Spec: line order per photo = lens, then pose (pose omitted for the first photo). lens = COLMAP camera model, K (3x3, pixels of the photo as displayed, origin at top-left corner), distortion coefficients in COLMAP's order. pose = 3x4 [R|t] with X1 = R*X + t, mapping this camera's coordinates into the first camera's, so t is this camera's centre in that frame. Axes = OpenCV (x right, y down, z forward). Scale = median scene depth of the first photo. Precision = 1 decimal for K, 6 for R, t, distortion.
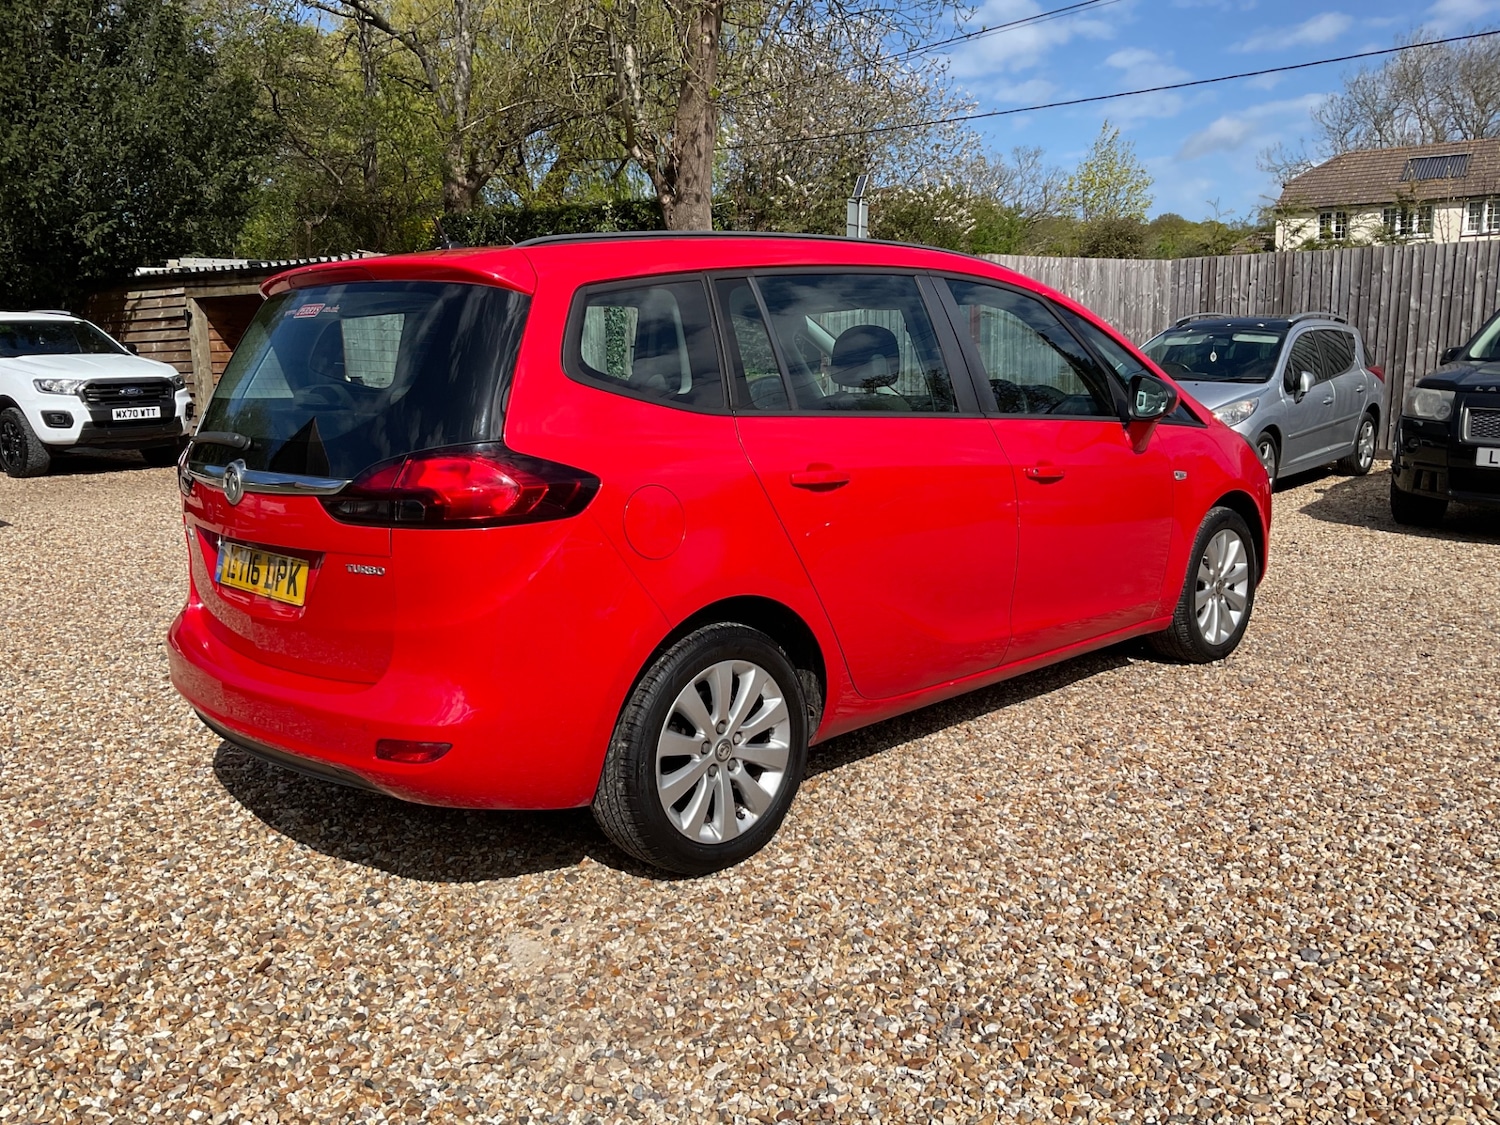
lens RADIAL K [[1215.5, 0, 745.9], [0, 1215.5, 586.8], [0, 0, 1]] dist [0.074630, -0.146791]
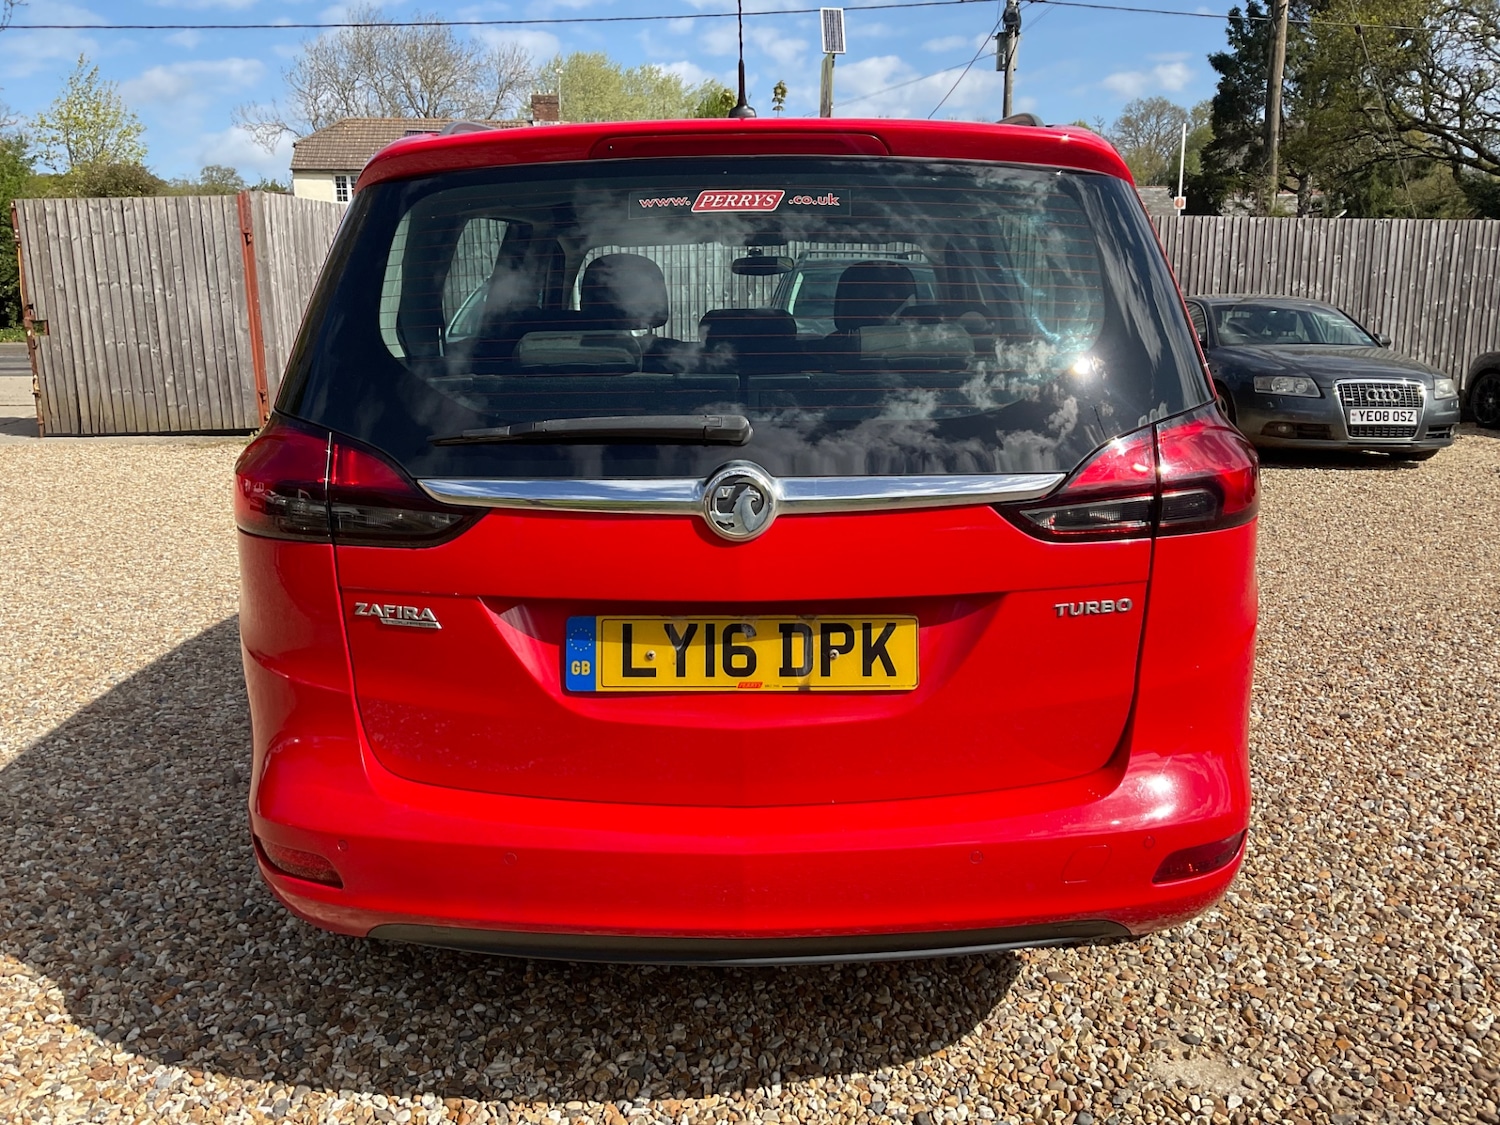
lens RADIAL K [[1215.5, 0, 745.9], [0, 1215.5, 586.8], [0, 0, 1]] dist [0.074630, -0.146791]
pose [[0.708789, -0.146687, 0.690001, -0.718807], [0.126050, 0.988735, 0.080712, -0.081209], [-0.694068, 0.029767, 0.719294, 0.539826]]
